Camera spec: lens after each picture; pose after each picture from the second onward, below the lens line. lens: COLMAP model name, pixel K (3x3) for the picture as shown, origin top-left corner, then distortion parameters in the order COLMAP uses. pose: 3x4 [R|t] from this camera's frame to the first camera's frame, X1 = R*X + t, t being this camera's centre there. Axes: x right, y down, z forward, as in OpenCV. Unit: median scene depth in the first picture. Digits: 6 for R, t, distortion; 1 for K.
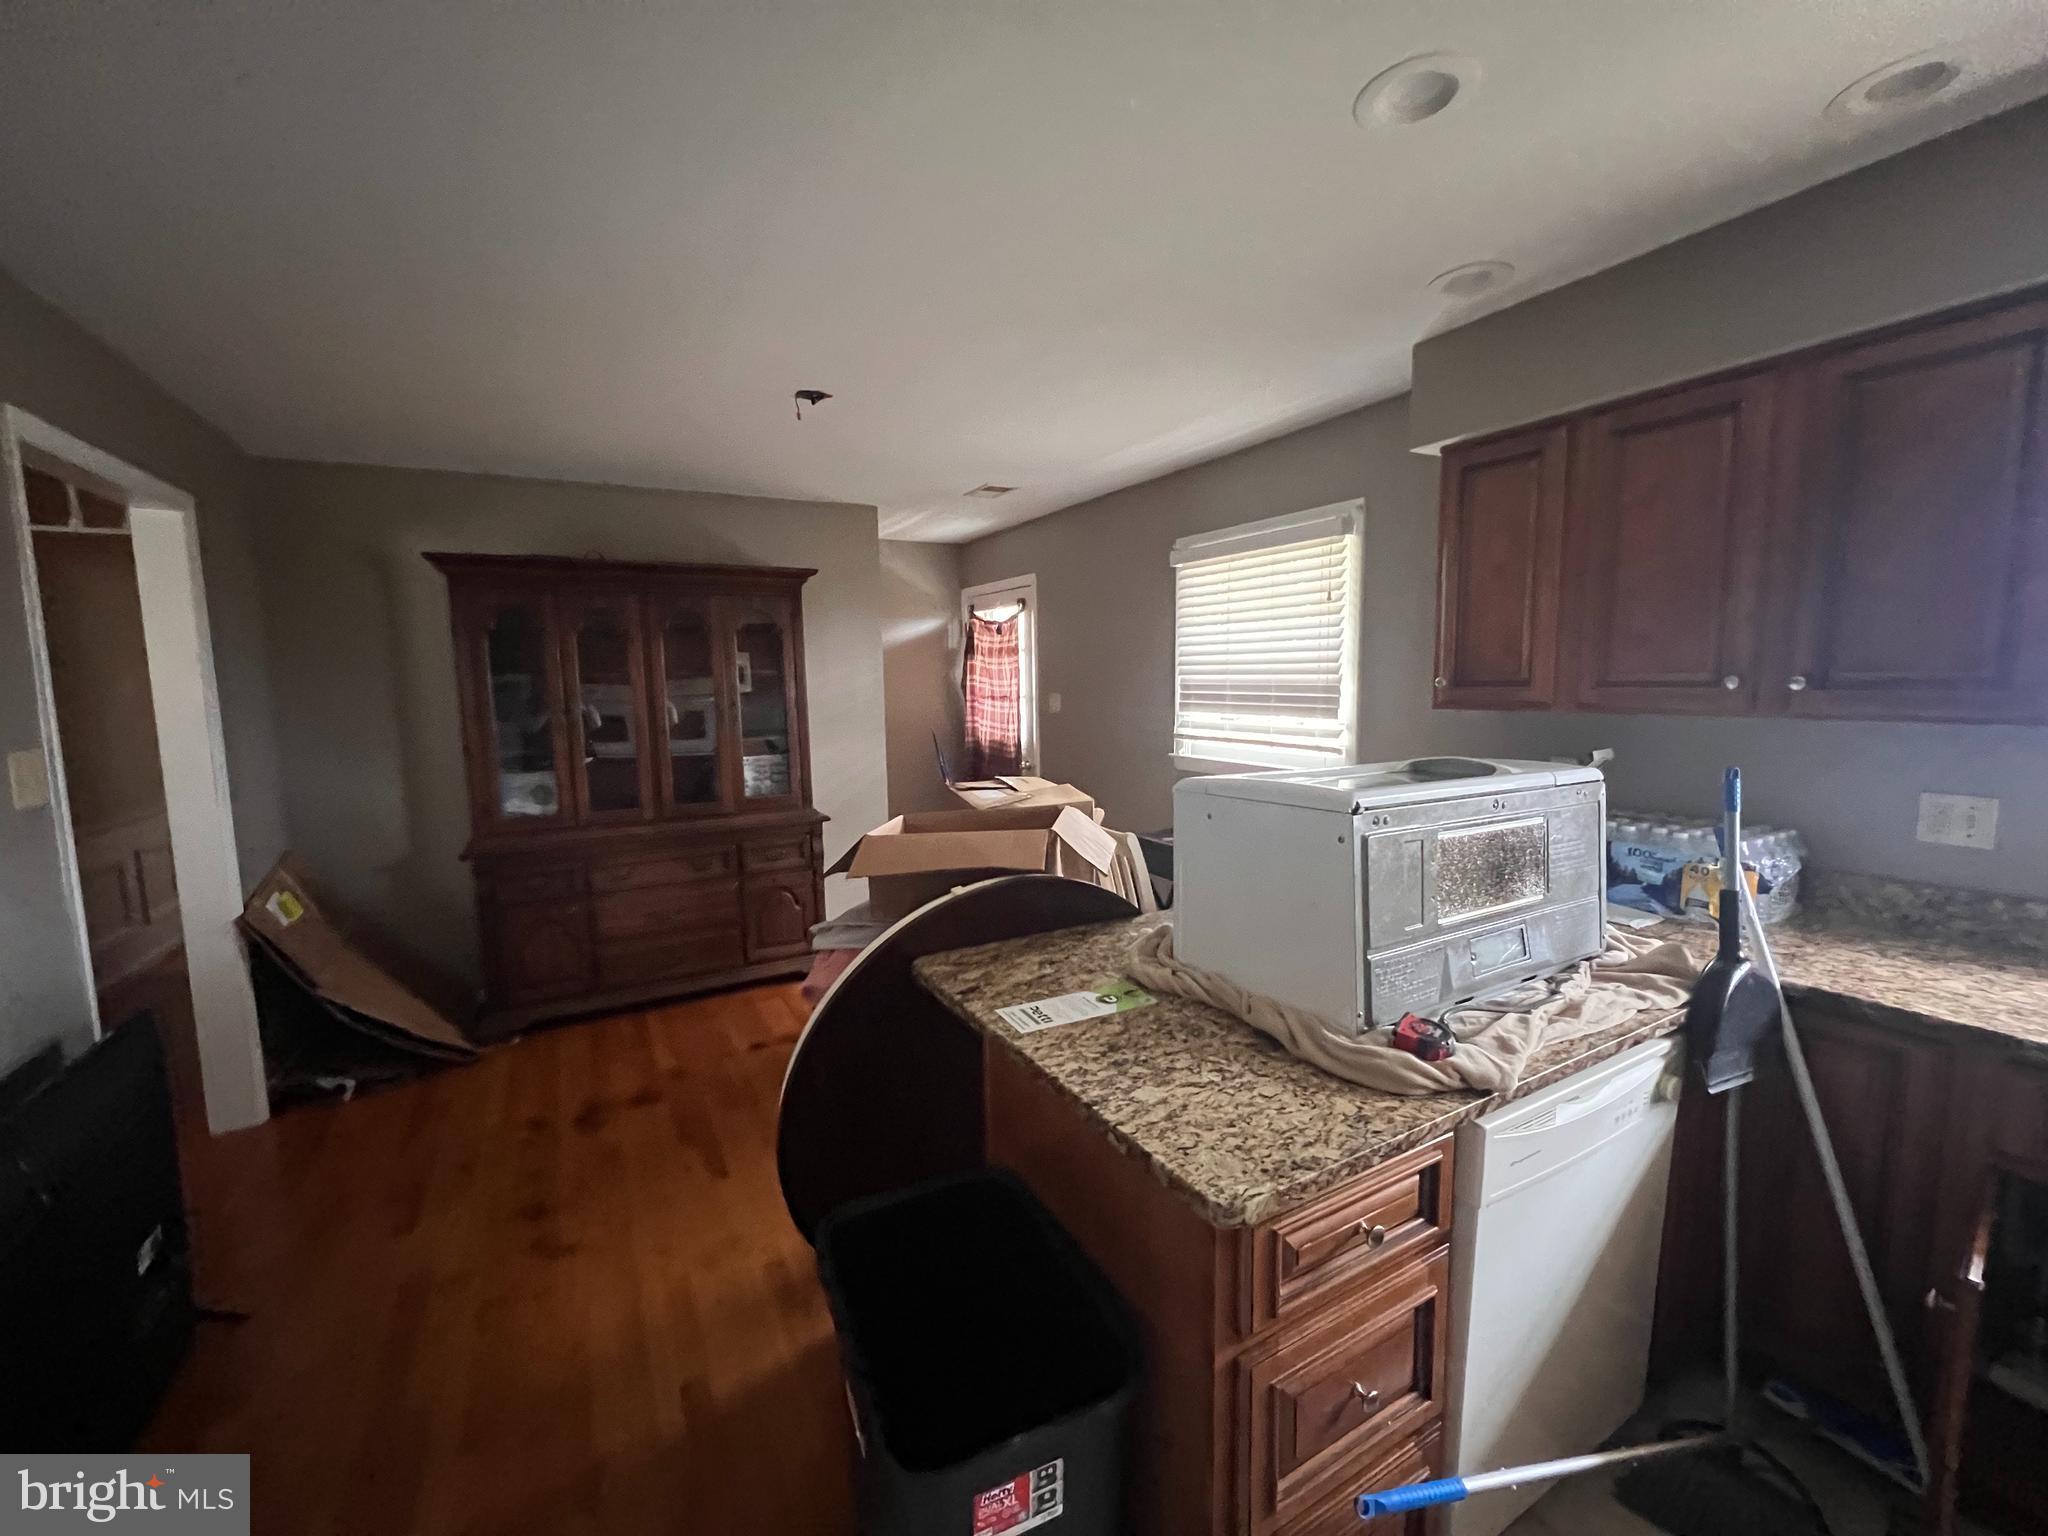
lens RADIAL K [[816.9, 0, 1023.7], [0, 816.9, 770.4], [0, 0, 1]] dist [0.001124, -0.000752]
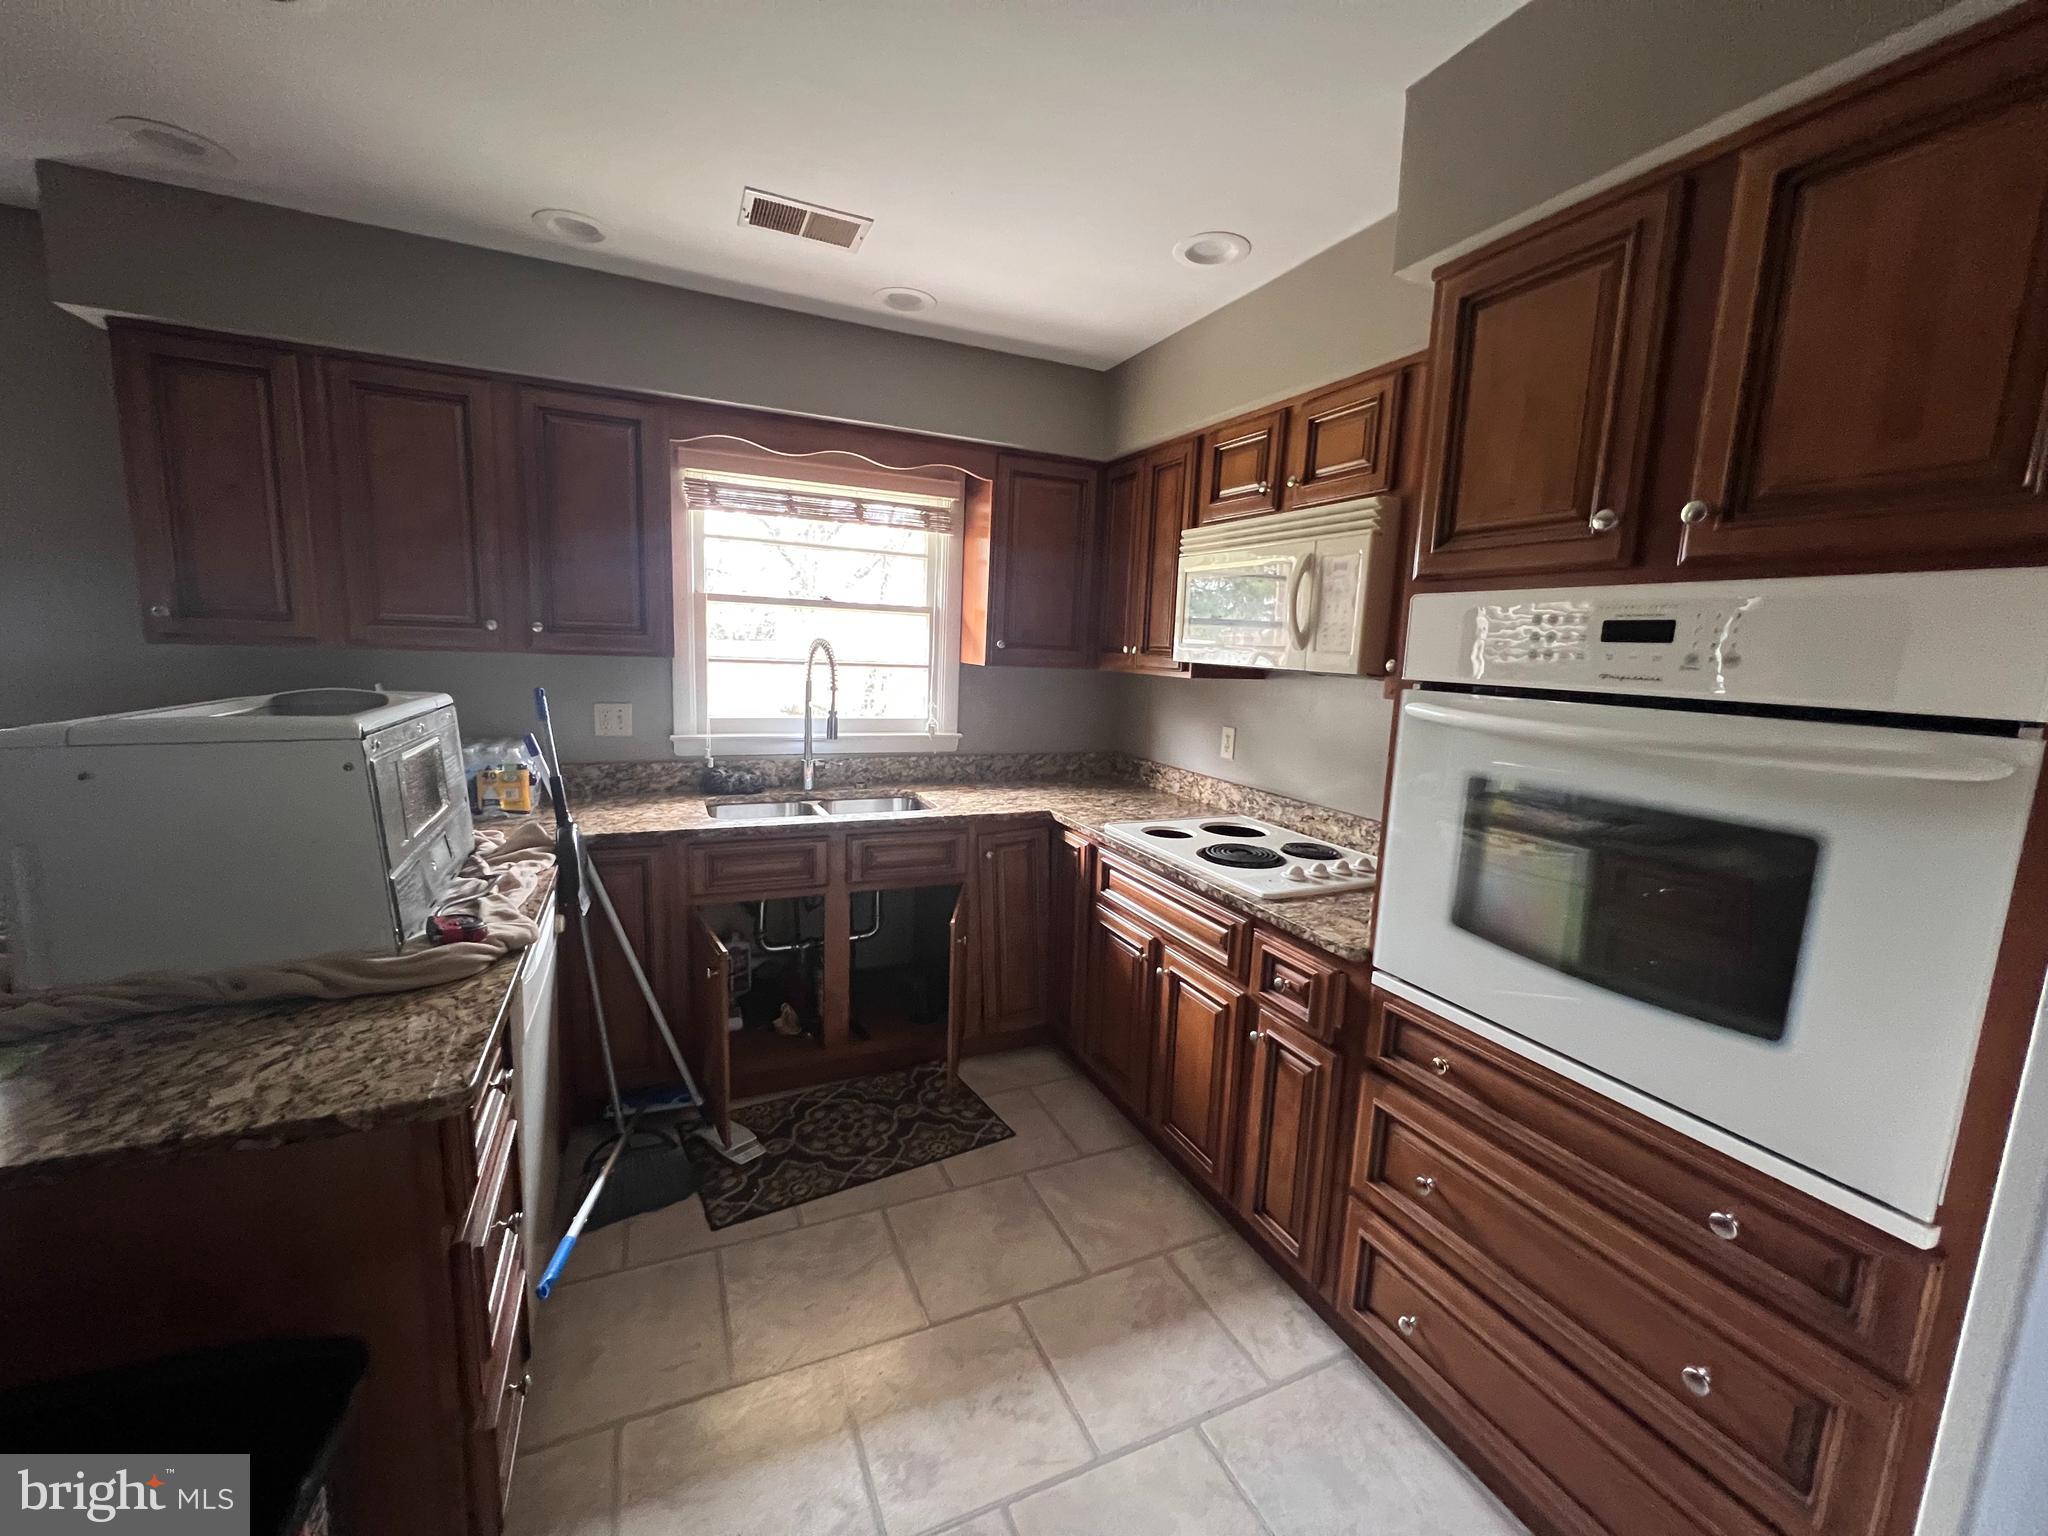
lens RADIAL K [[816.9, 0, 1014.7], [0, 816.9, 765.3], [0, 0, 1]] dist [0.001124, -0.000752]
pose [[0.102980, -0.126424, 0.986616, -0.399144], [0.071514, 0.990264, 0.119427, 0.017993], [-0.992109, 0.058258, 0.111018, 0.076850]]
